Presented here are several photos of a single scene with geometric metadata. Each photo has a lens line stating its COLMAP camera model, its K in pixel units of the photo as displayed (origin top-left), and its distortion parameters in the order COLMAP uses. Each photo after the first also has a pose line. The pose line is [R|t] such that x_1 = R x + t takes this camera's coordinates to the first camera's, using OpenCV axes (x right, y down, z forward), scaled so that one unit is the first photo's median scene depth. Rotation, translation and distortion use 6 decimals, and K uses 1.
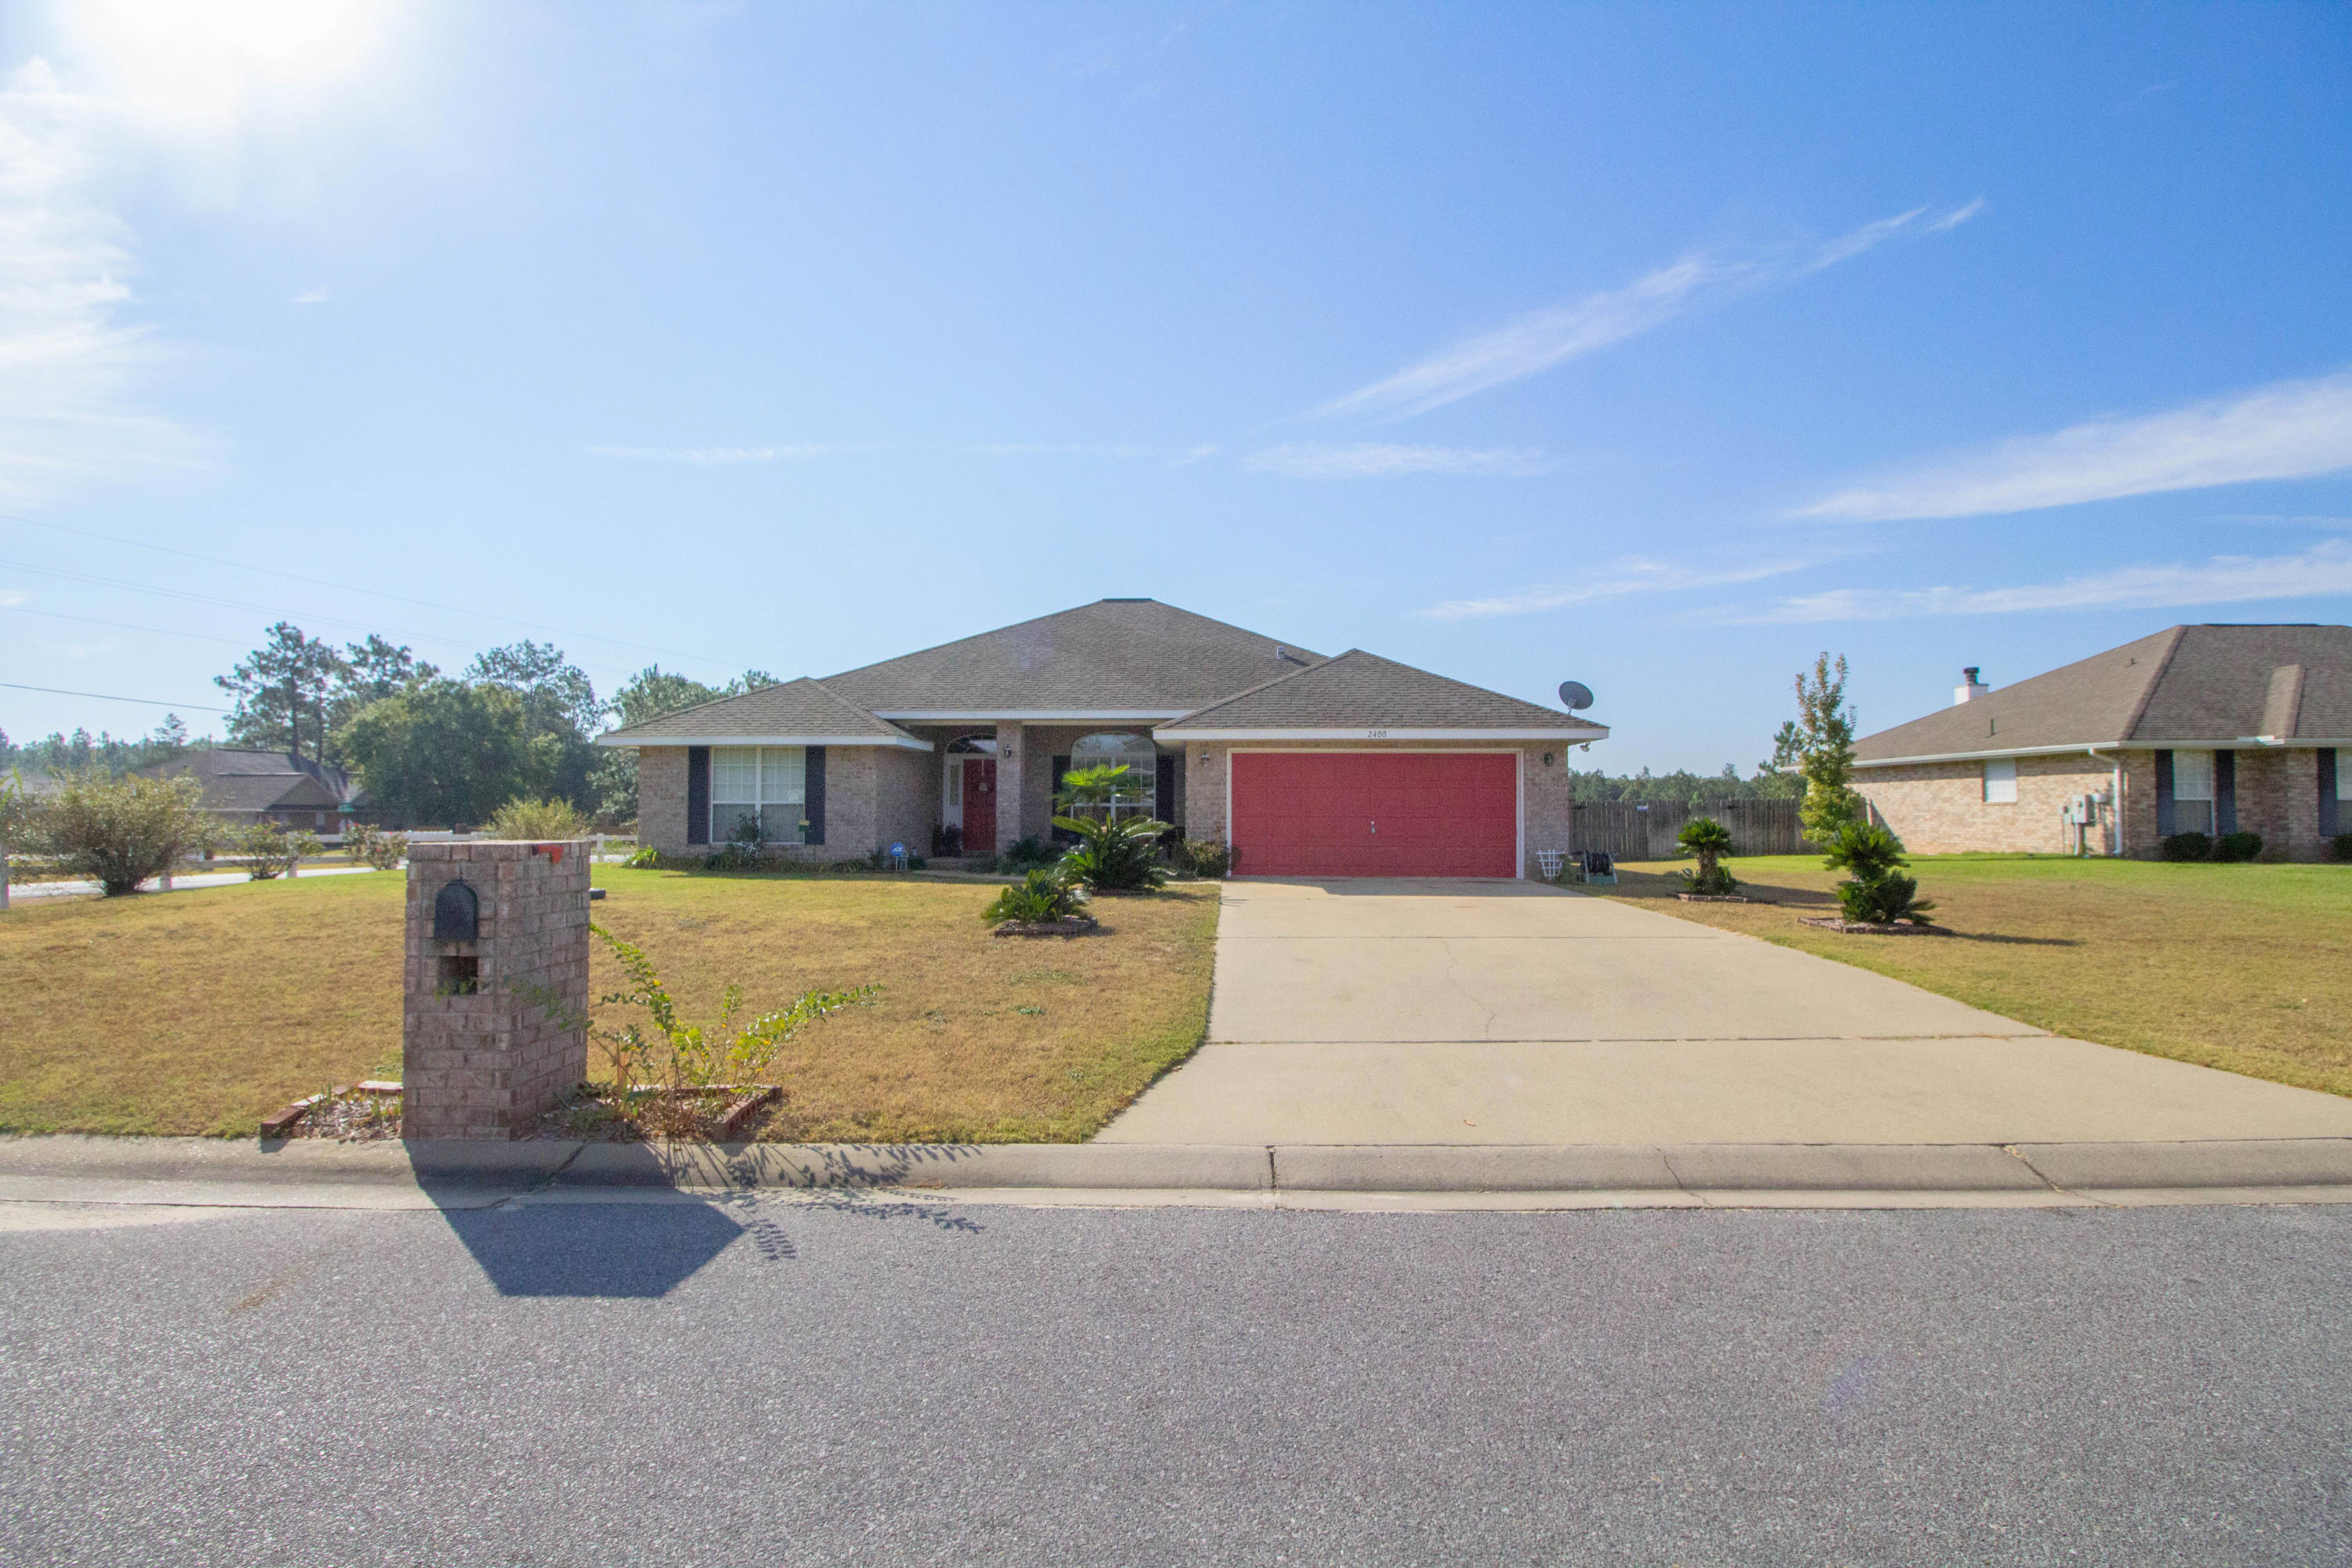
lens RADIAL K [[1112.3, 0, 1242.5], [0, 1112.3, 755.9], [0, 0, 1]] dist [-0.005174, -0.005716]
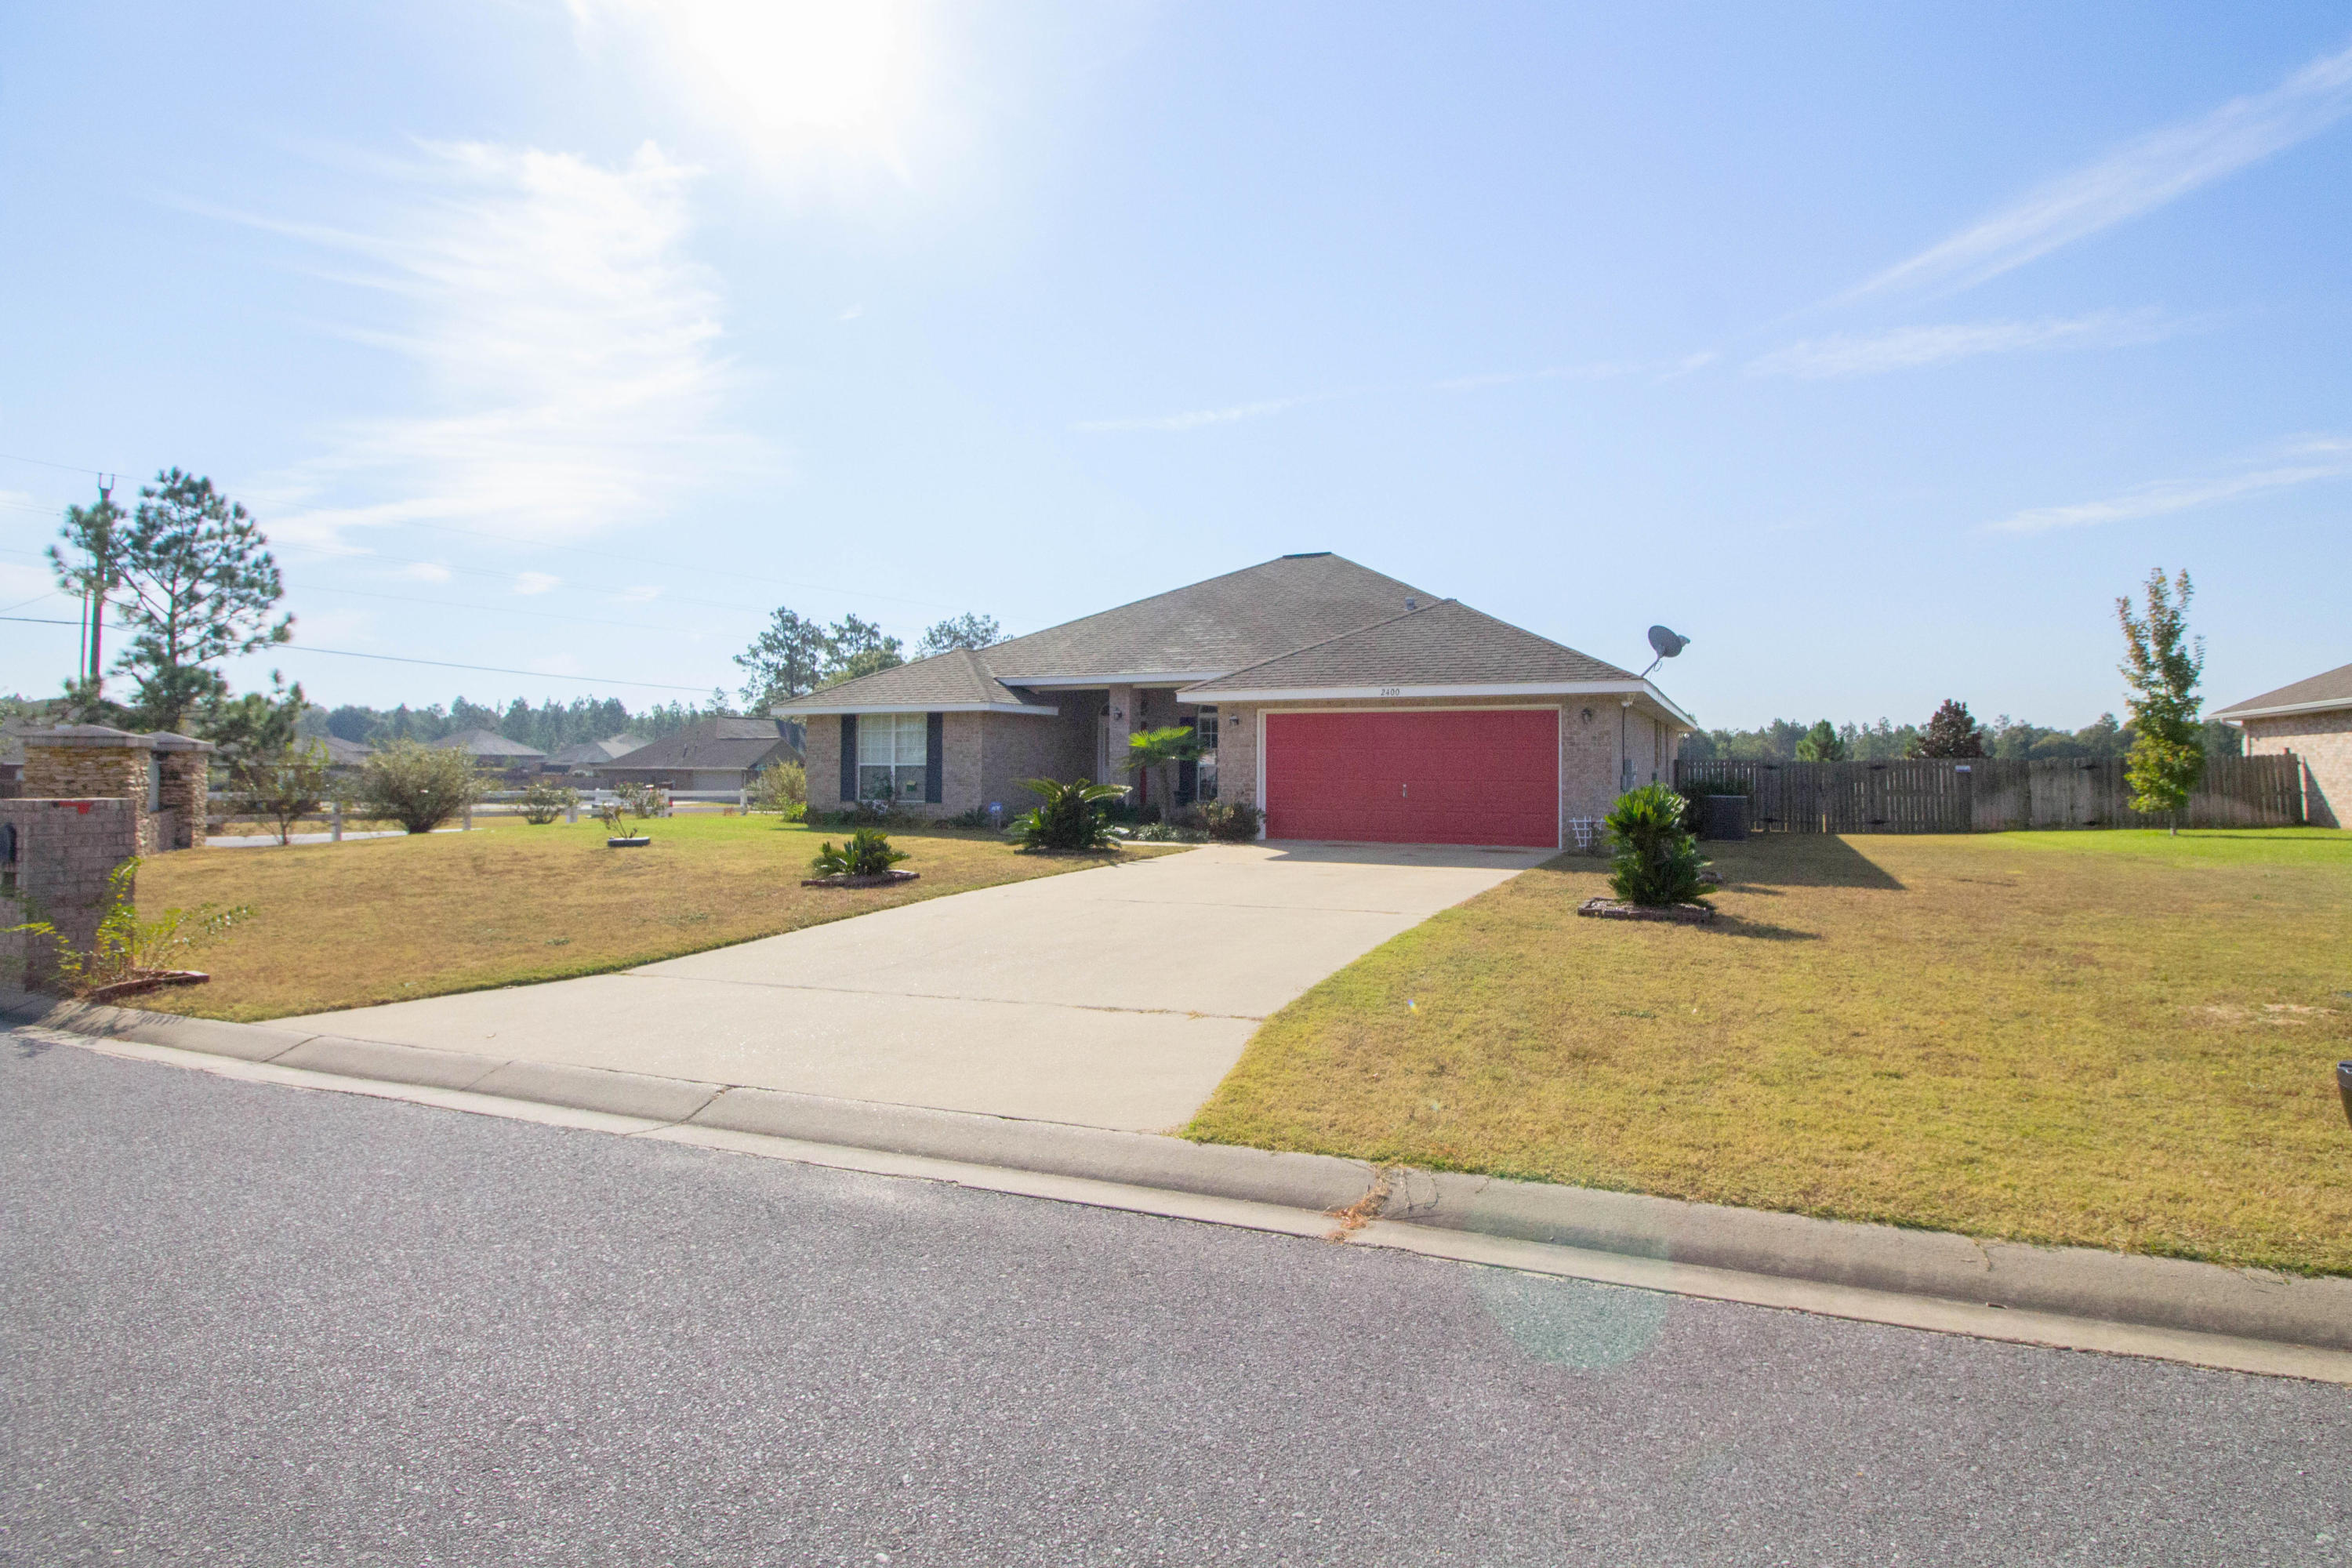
lens RADIAL K [[1209.4, 0, 1339.3], [0, 1209.4, 727.0], [0, 0, 1]] dist [-0.011518, -0.004972]
pose [[0.940305, -0.011113, -0.340151, 0.272001], [0.016164, 0.999797, 0.012019, -0.001724], [0.339949, -0.016800, 0.940294, 0.016338]]
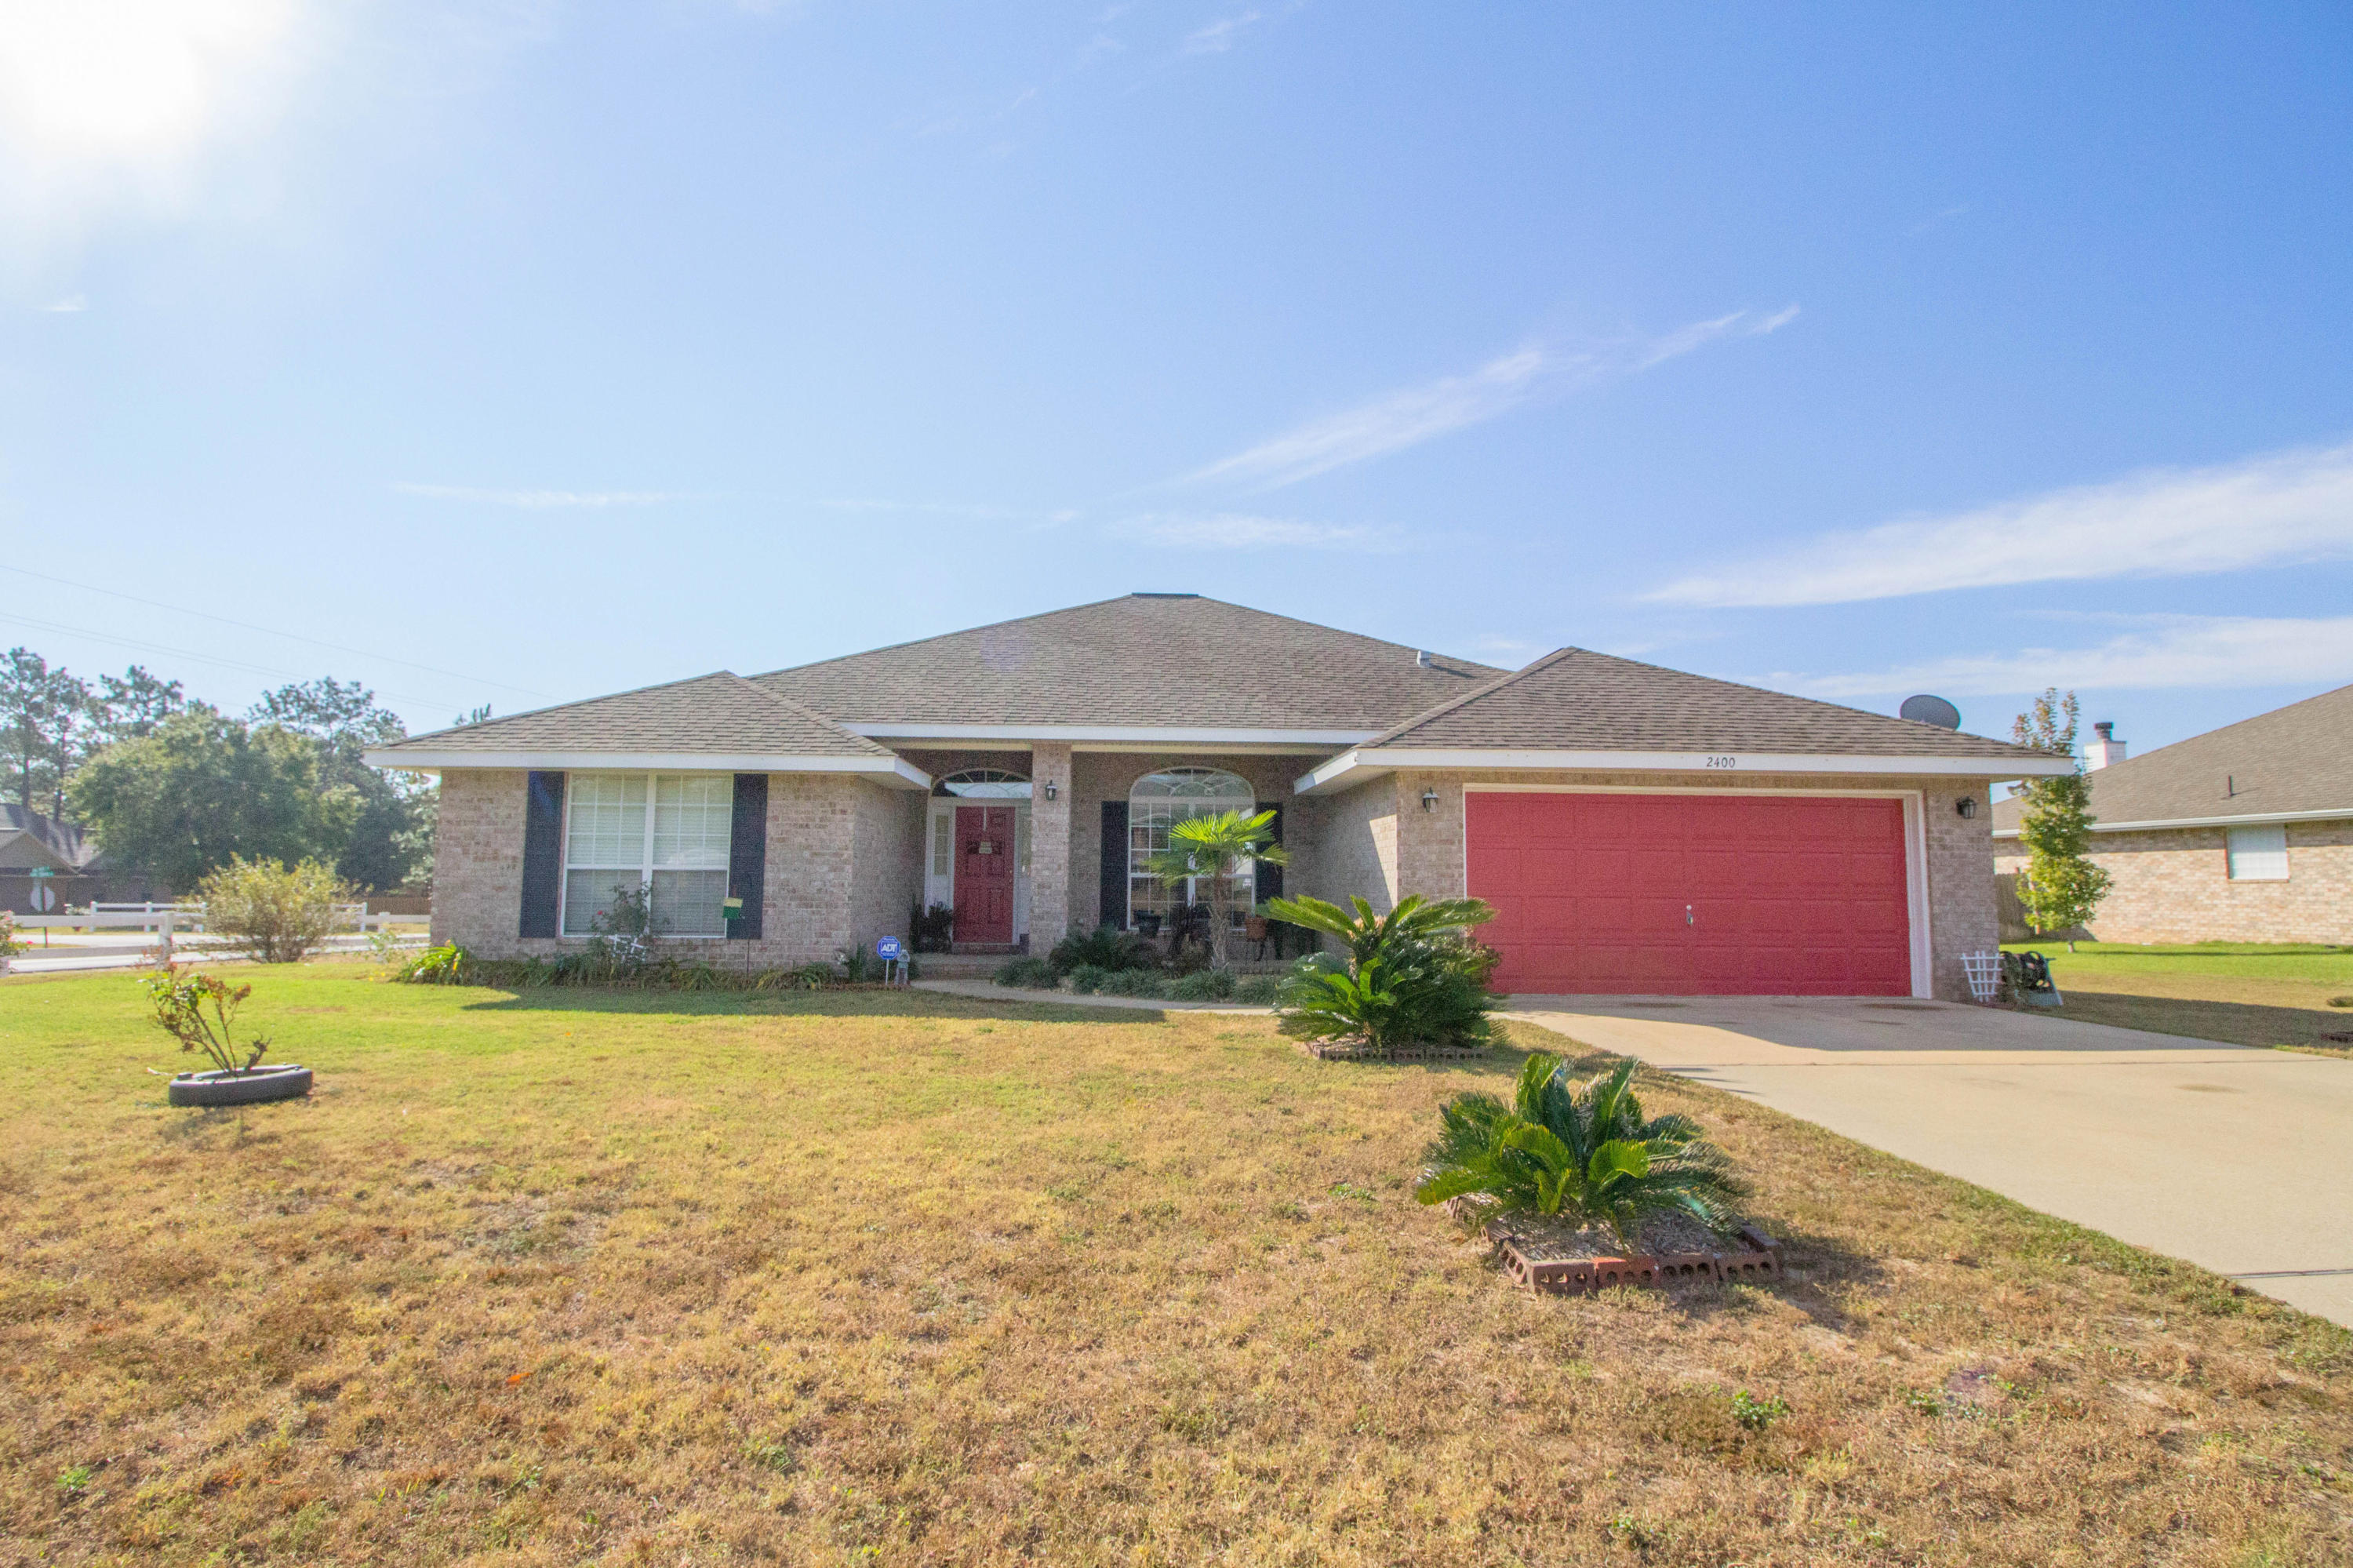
lens RADIAL K [[1112.8, 0, 1185.3], [0, 1112.8, 764.2], [0, 0, 1]] dist [-0.005174, -0.005716]
pose [[0.996721, 0.015065, 0.079504, -0.138477], [-0.010526, 0.998308, -0.057195, 0.012447], [-0.080231, 0.056170, 0.995192, 0.268529]]
